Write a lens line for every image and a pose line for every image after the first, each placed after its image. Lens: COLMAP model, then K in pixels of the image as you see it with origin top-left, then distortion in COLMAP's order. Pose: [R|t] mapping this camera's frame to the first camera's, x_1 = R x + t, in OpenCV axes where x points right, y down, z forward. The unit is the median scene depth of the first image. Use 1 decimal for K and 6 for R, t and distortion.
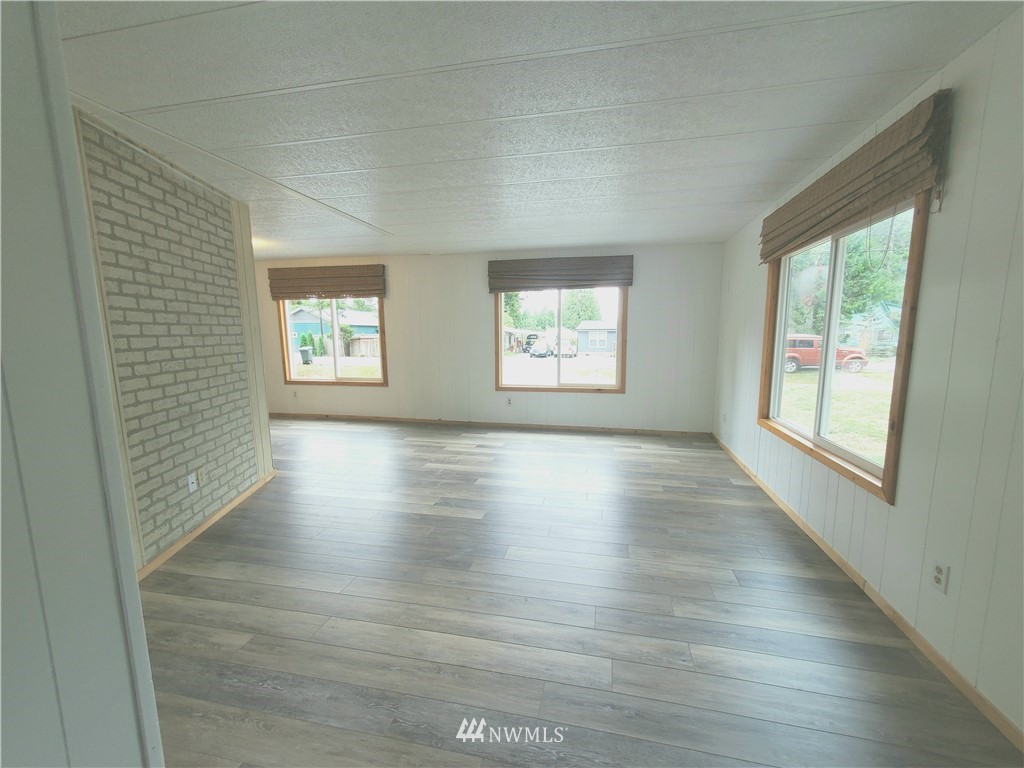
lens RADIAL K [[407.5, 0, 514.4], [0, 407.5, 393.5], [0, 0, 1]] dist [0.000421, -0.000432]
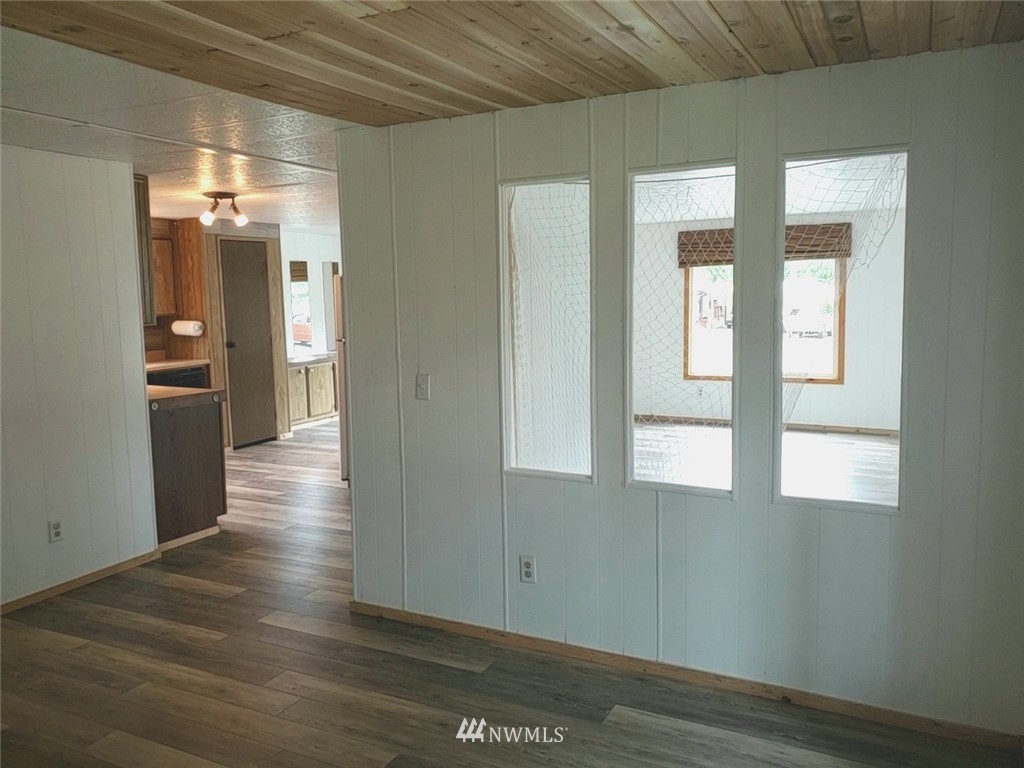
lens RADIAL K [[780.9, 0, 517.2], [0, 780.9, 376.3], [0, 0, 1]] dist [0.007846, 0.001682]
pose [[0.971138, 0.013839, -0.238115, 0.004383], [-0.021823, 0.999283, -0.030925, 0.047900], [0.237516, 0.035228, 0.970745, -0.705987]]
